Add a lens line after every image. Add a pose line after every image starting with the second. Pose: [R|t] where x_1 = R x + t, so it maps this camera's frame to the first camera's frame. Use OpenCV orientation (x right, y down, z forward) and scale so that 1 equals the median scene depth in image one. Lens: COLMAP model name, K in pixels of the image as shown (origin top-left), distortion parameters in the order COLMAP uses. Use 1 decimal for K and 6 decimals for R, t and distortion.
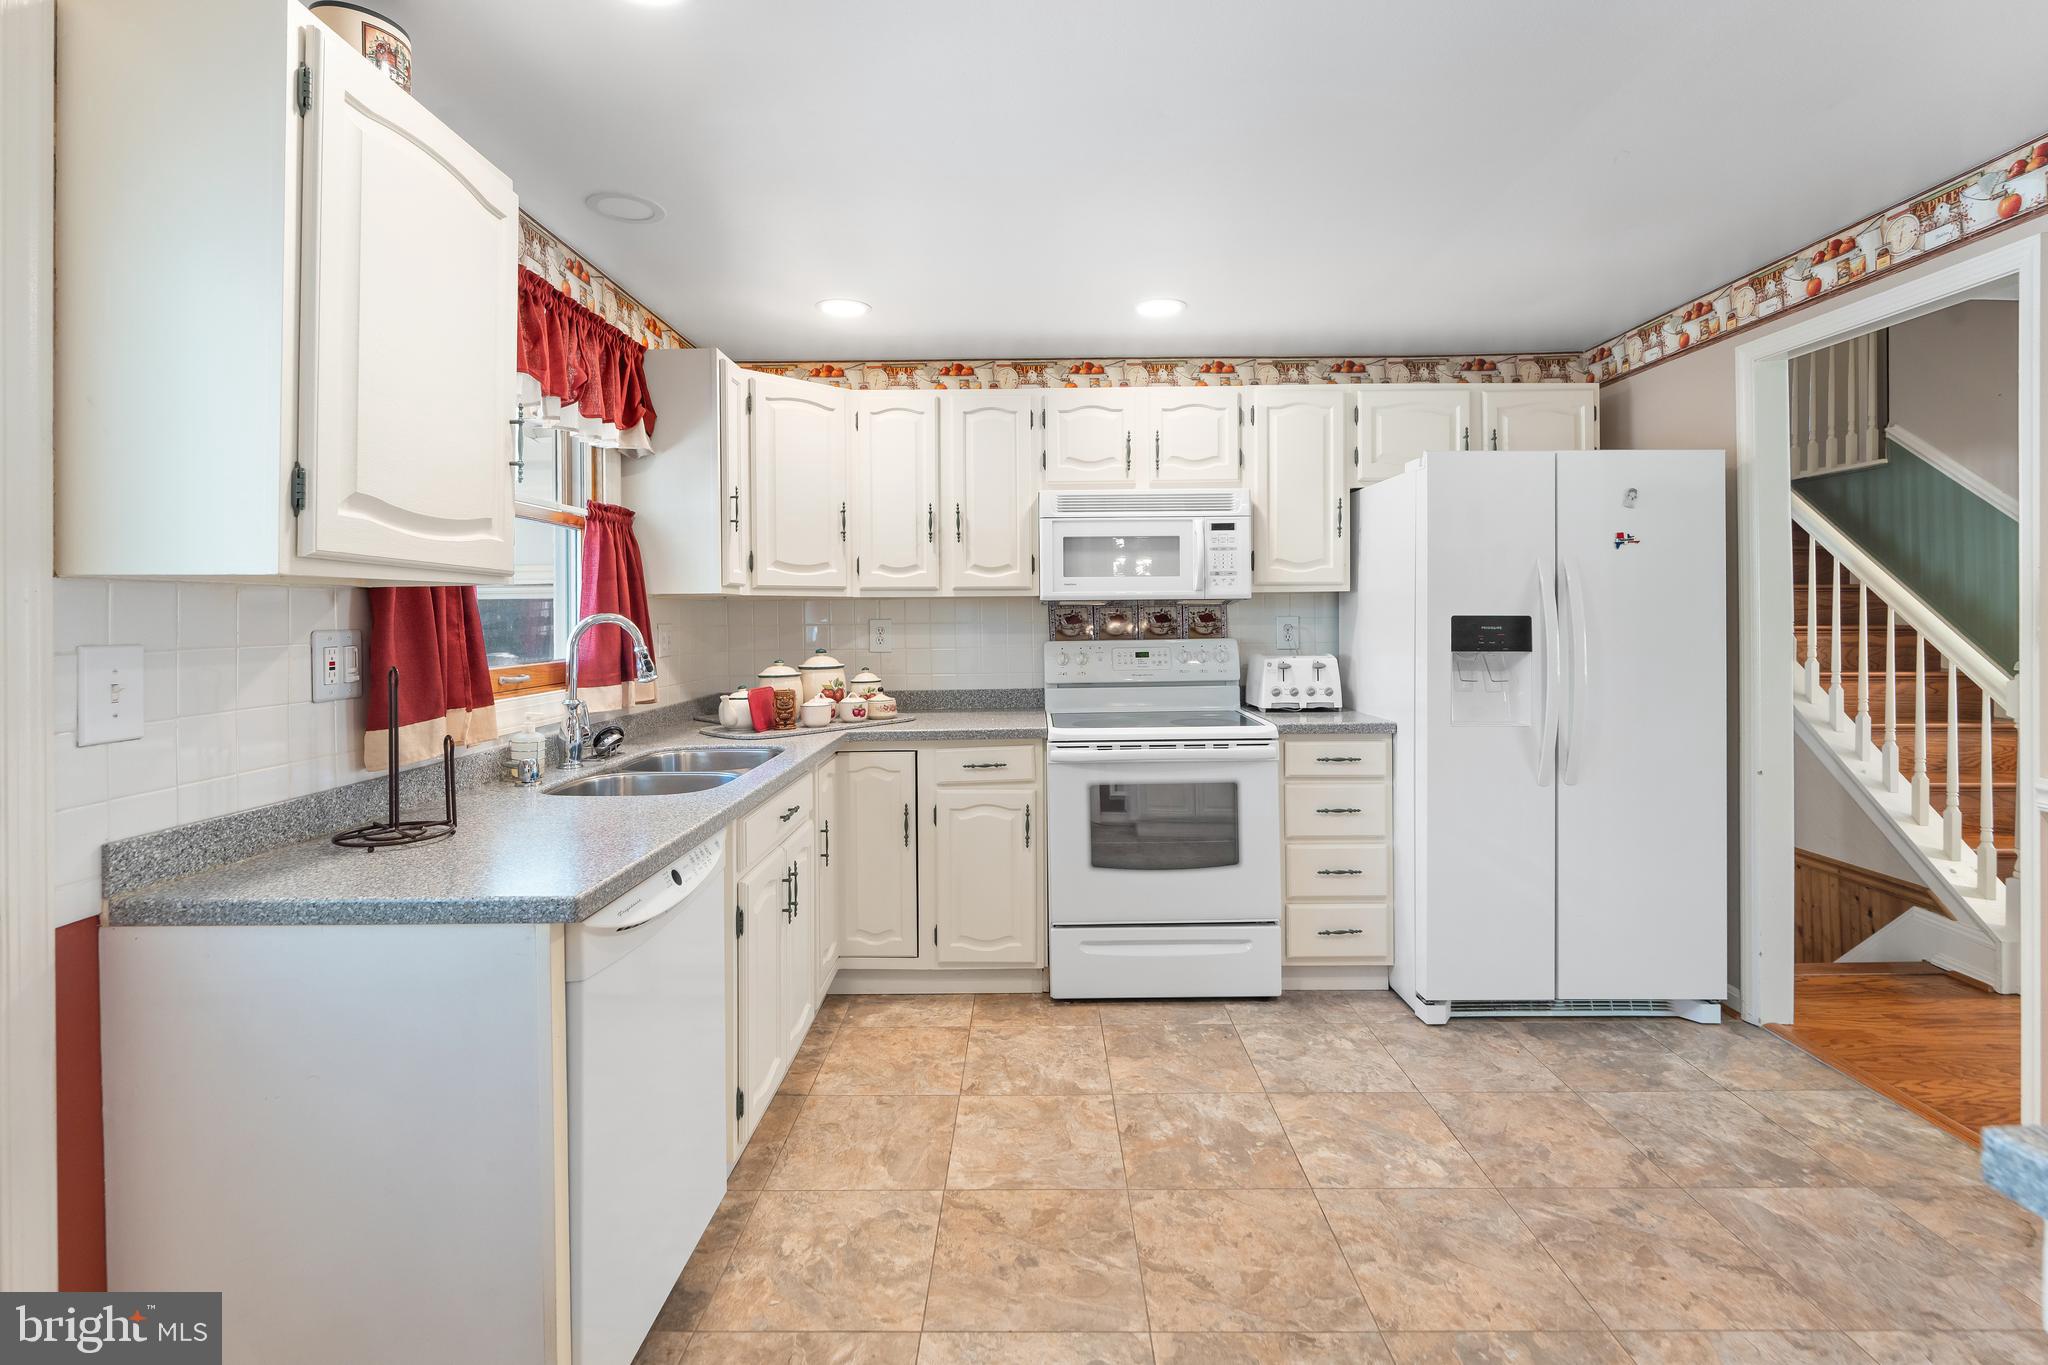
lens RADIAL K [[915.5, 0, 1022.4], [0, 915.5, 615.3], [0, 0, 1]] dist [-0.000759, 0.000139]
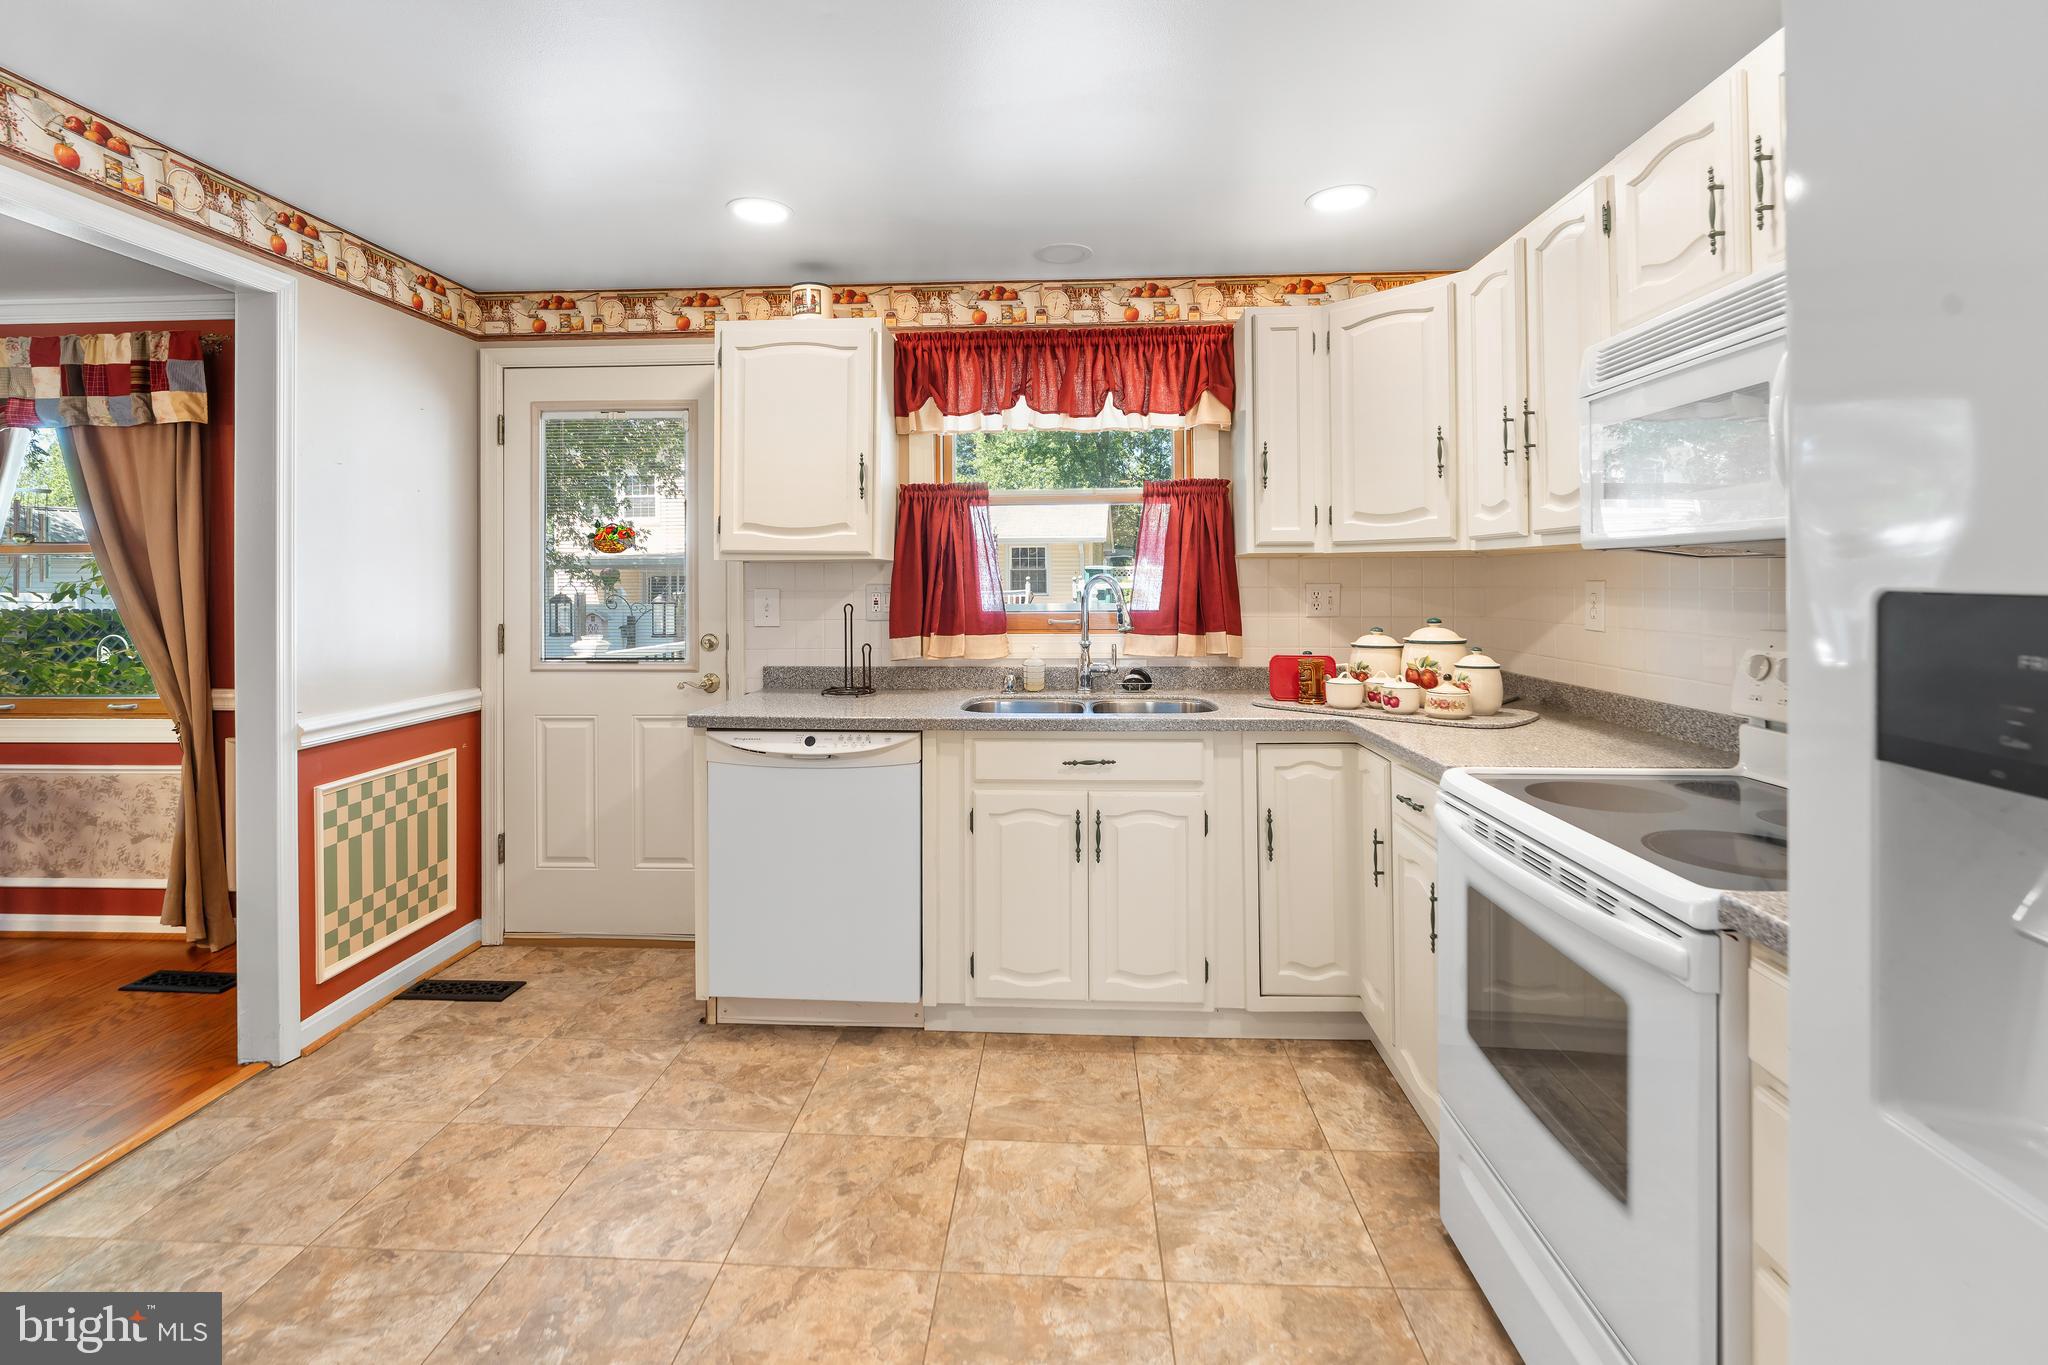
lens RADIAL K [[932.1, 0, 1032.7], [0, 932.1, 570.6], [0, 0, 1]] dist [-0.001904, 0.000458]
pose [[-0.033837, 0.000900, -0.999427, 0.834256], [0.004513, 0.999990, 0.000748, -0.008068], [0.999417, -0.004485, -0.033841, 0.972965]]
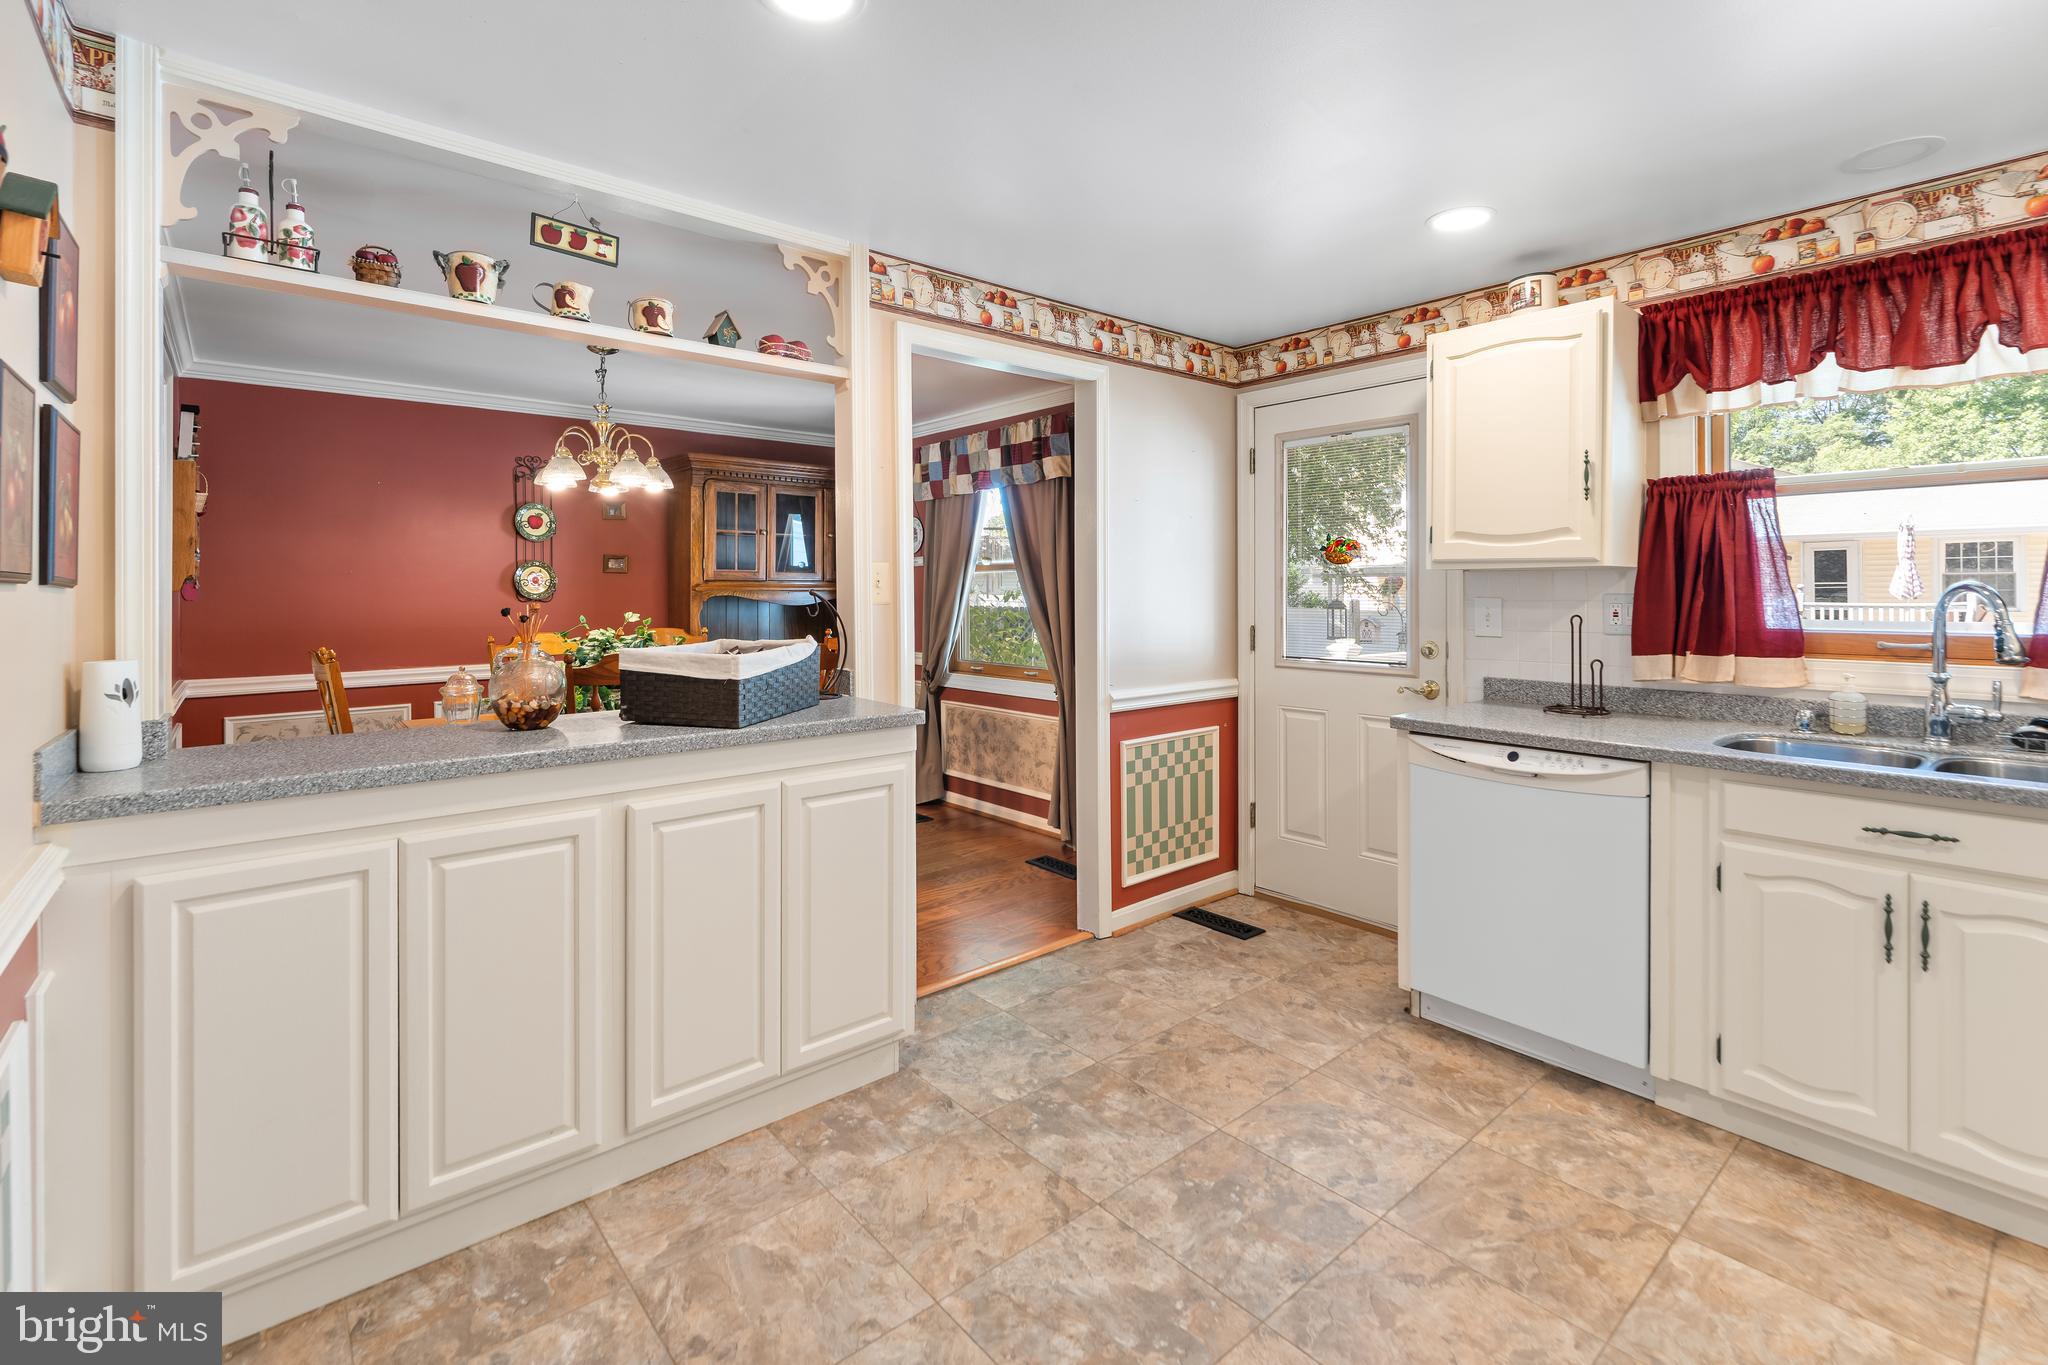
lens RADIAL K [[934.3, 0, 1024.5], [0, 934.3, 586.8], [0, 0, 1]] dist [-0.000127, 0.000677]
pose [[-0.749828, 0.009533, -0.661564, 0.862939], [0.009108, 0.999950, 0.004086, -0.009678], [0.661570, -0.002962, -0.749878, 1.103877]]
